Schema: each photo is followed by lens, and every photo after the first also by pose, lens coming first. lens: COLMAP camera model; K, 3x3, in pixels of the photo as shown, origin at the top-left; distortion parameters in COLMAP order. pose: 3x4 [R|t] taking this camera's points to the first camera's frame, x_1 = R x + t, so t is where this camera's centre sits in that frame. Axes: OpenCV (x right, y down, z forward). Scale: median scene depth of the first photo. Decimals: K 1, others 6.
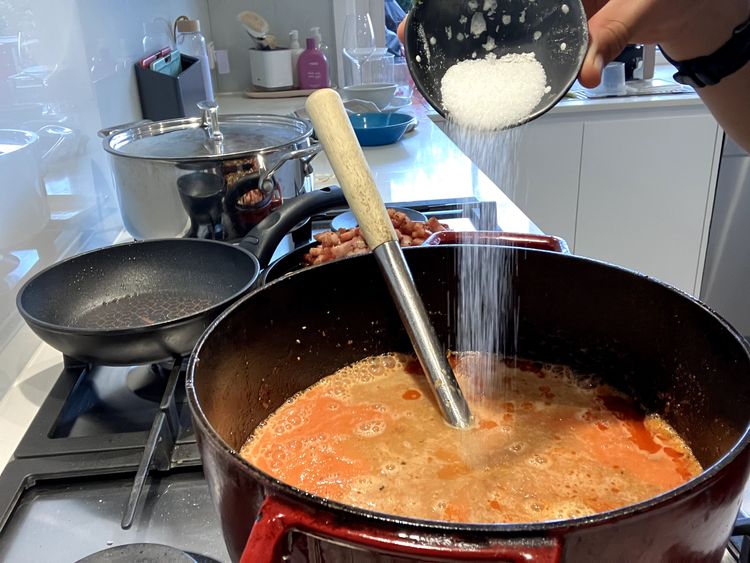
lens RADIAL K [[681.9, 0, 370.1], [0, 681.9, 282.4], [0, 0, 1]] dist [0.031890, -0.080690]
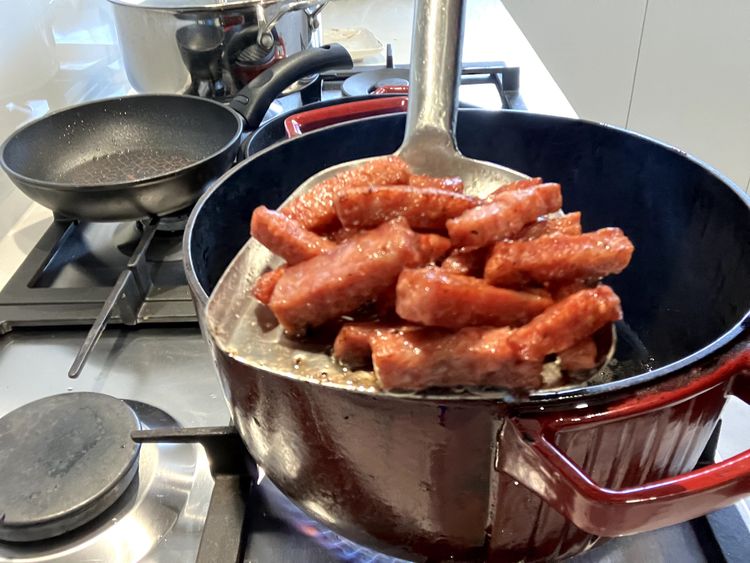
lens RADIAL K [[681.9, 0, 369.4], [0, 681.9, 276.7], [0, 0, 1]] dist [0.031890, -0.080690]
pose [[0.994807, 0.060730, -0.081680, 0.089501], [-0.044415, 0.981068, 0.188499, -0.005143], [0.091581, -0.183893, 0.978671, 0.022510]]
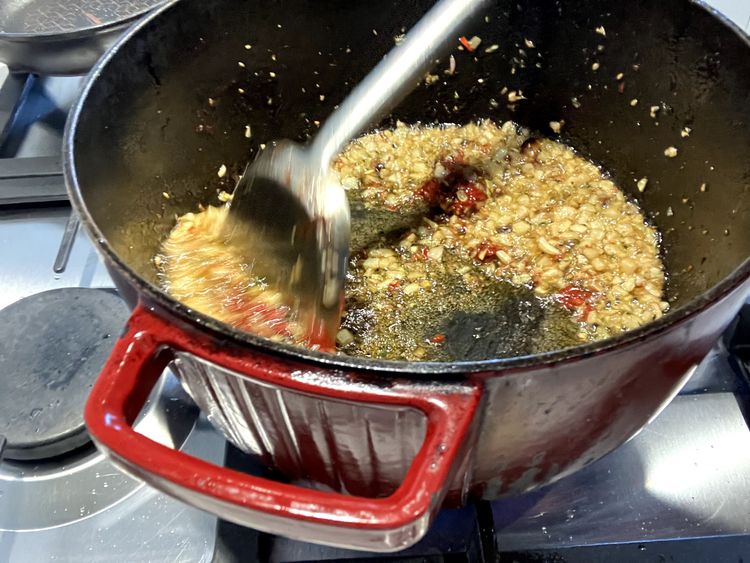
lens RADIAL K [[681.9, 0, 371.4], [0, 681.9, 271.4], [0, 0, 1]] dist [0.031890, -0.080690]
pose [[0.998151, 0.047970, -0.037339, 0.052163], [-0.027245, 0.902108, 0.430650, -0.027362], [0.054342, -0.428836, 0.901746, 0.097939]]
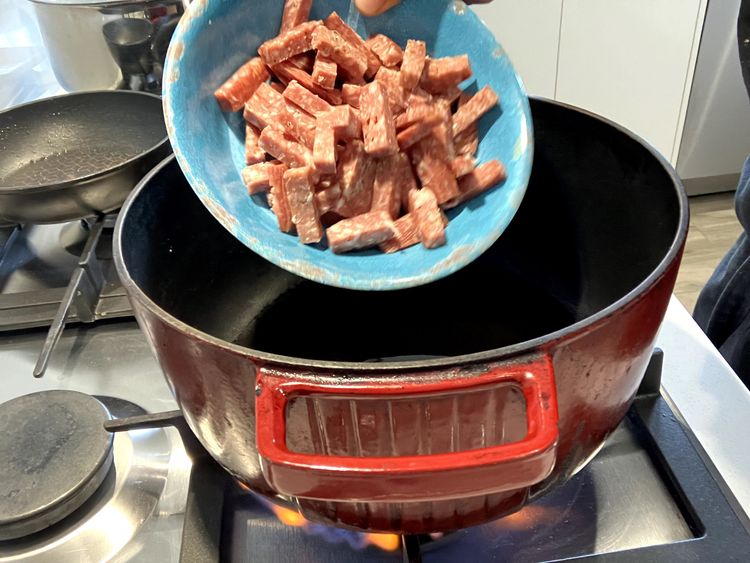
lens RADIAL K [[681.9, 0, 367.5], [0, 681.9, 275.5], [0, 0, 1]] dist [0.031890, -0.080690]
pose [[0.999446, -0.031940, -0.009387, 0.086084], [0.033192, 0.977718, 0.207283, 0.002934], [0.002557, -0.207479, 0.978236, 0.001983]]
